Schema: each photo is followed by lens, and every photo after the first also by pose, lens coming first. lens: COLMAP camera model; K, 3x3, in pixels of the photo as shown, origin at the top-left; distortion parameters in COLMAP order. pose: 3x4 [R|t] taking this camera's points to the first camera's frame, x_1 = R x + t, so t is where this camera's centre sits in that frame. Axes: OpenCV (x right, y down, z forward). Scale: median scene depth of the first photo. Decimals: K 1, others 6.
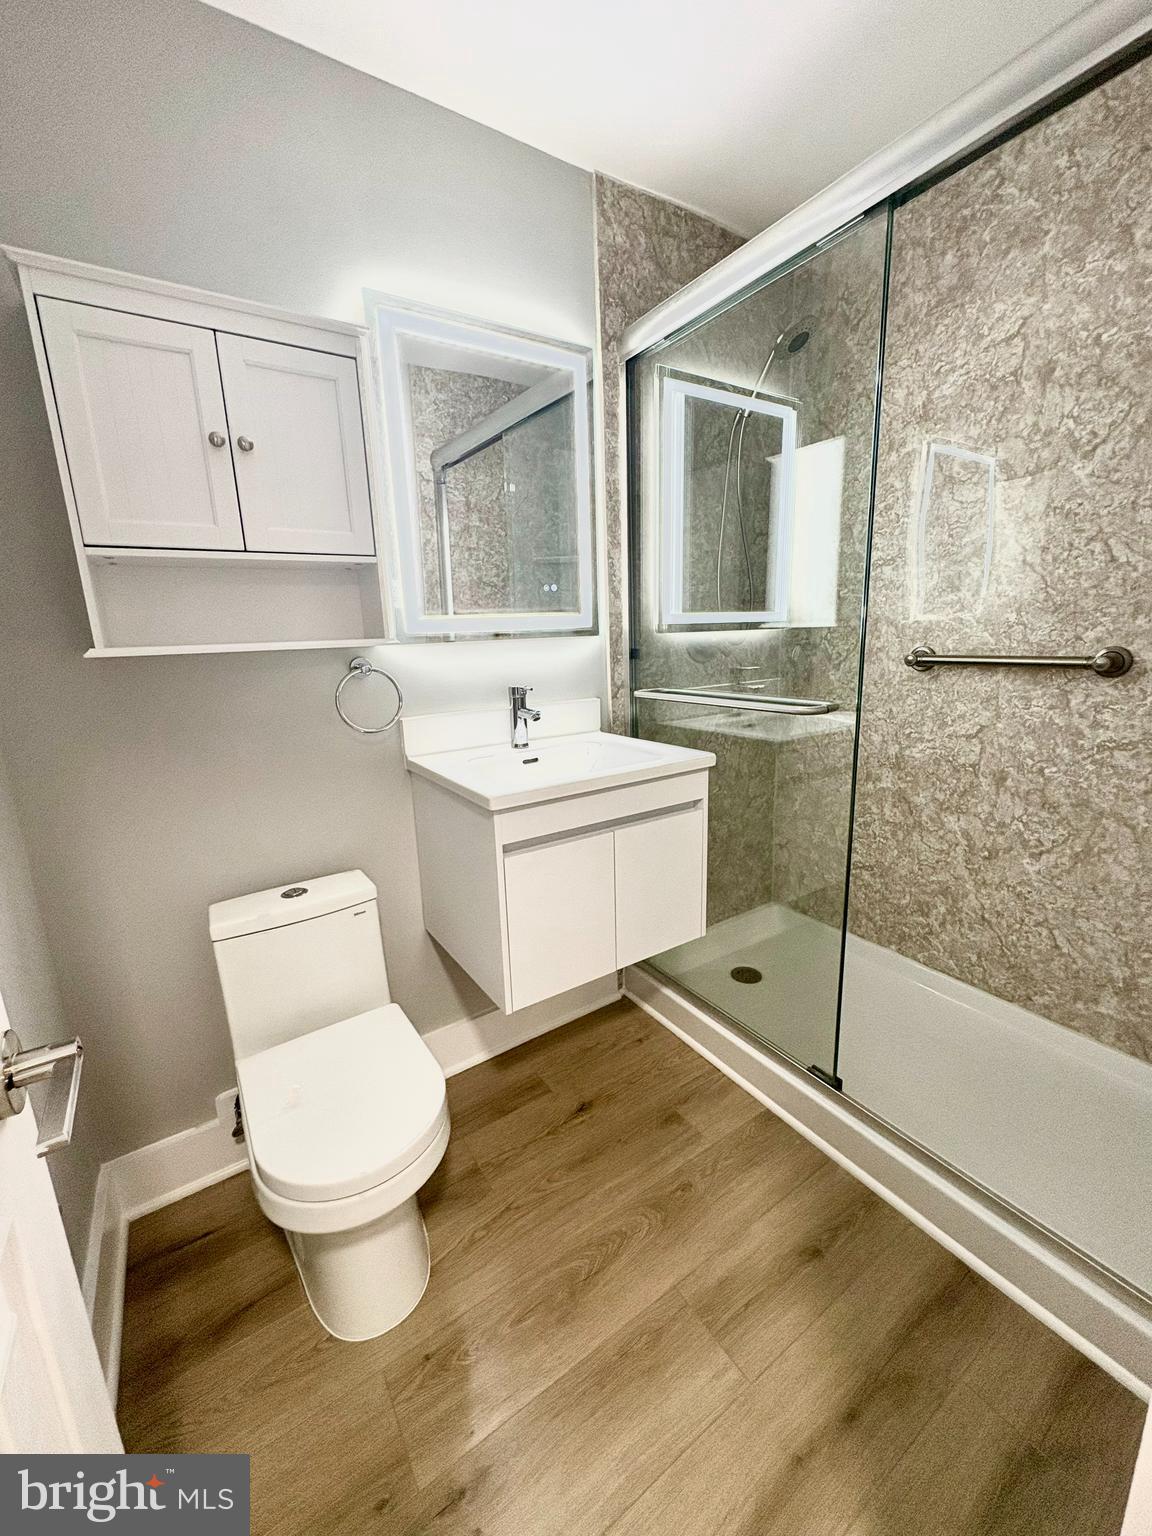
lens RADIAL K [[612.6, 0, 579.4], [0, 612.6, 765.2], [0, 0, 1]] dist [0.000359, 0.000374]
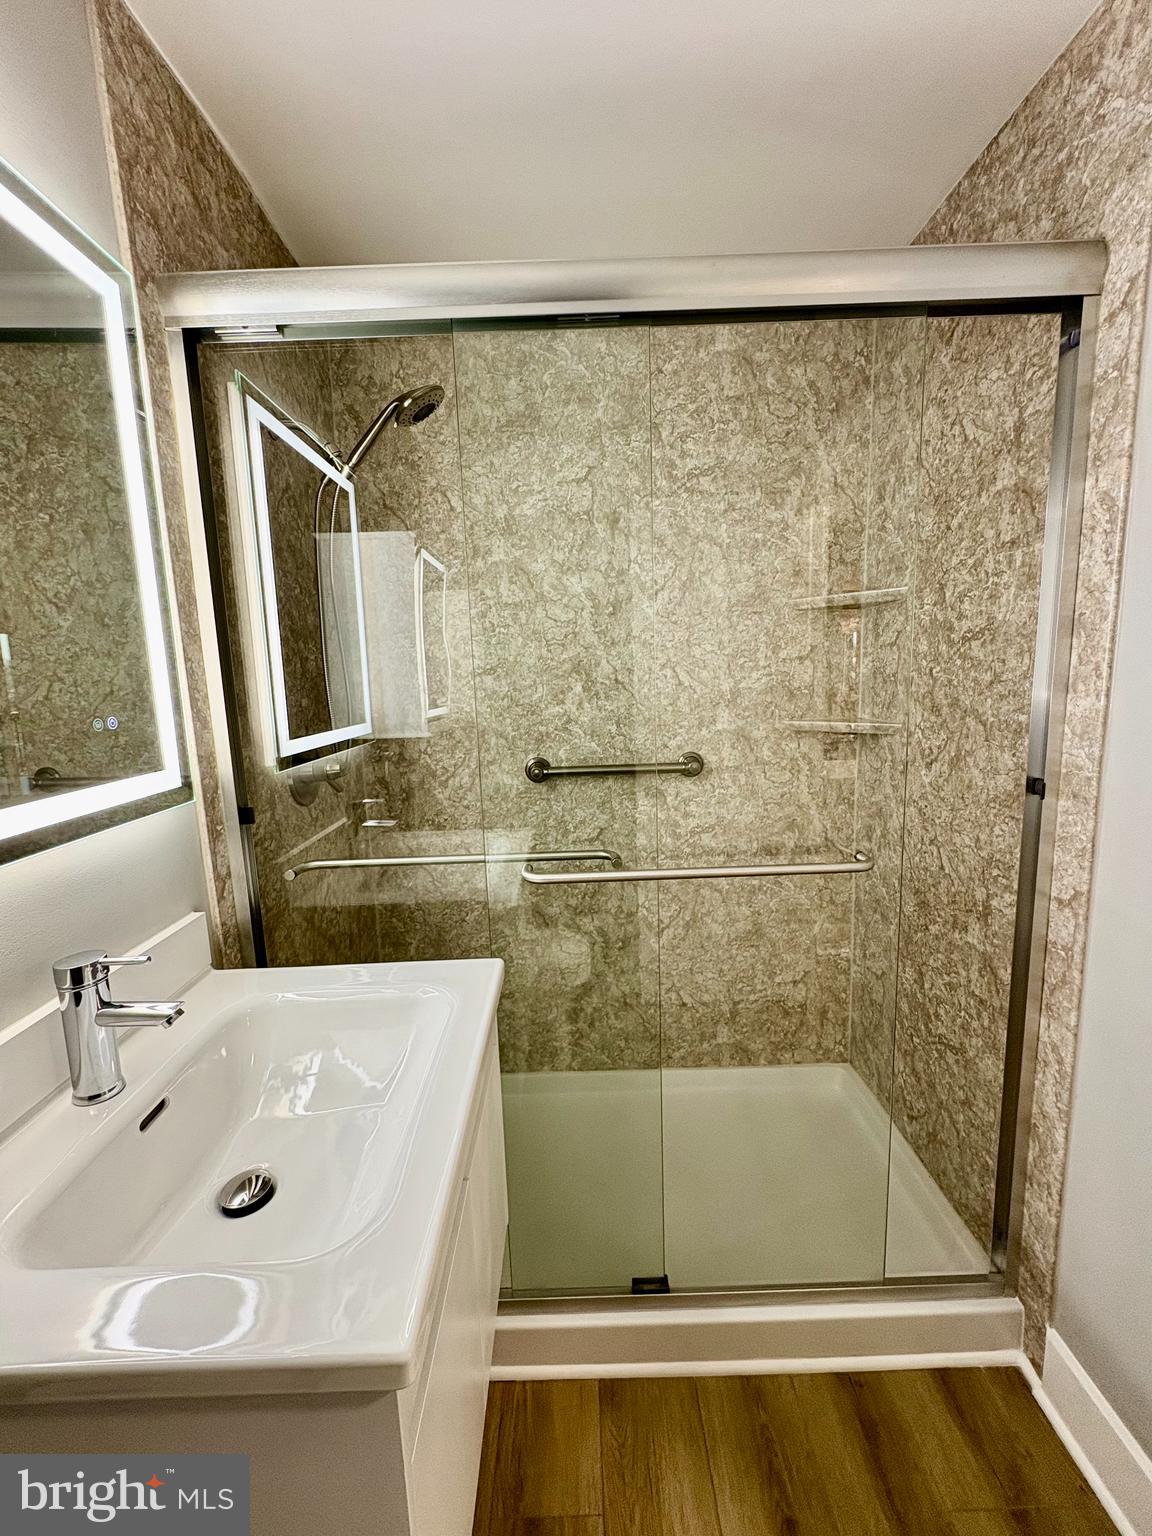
lens RADIAL K [[612.6, 0, 577.0], [0, 612.6, 767.6], [0, 0, 1]] dist [0.000359, 0.000374]
pose [[0.545806, -0.111545, 0.830454, -0.242016], [0.195353, 0.980727, 0.003336, -0.184851], [-0.814821, 0.160411, 0.557078, 0.440951]]
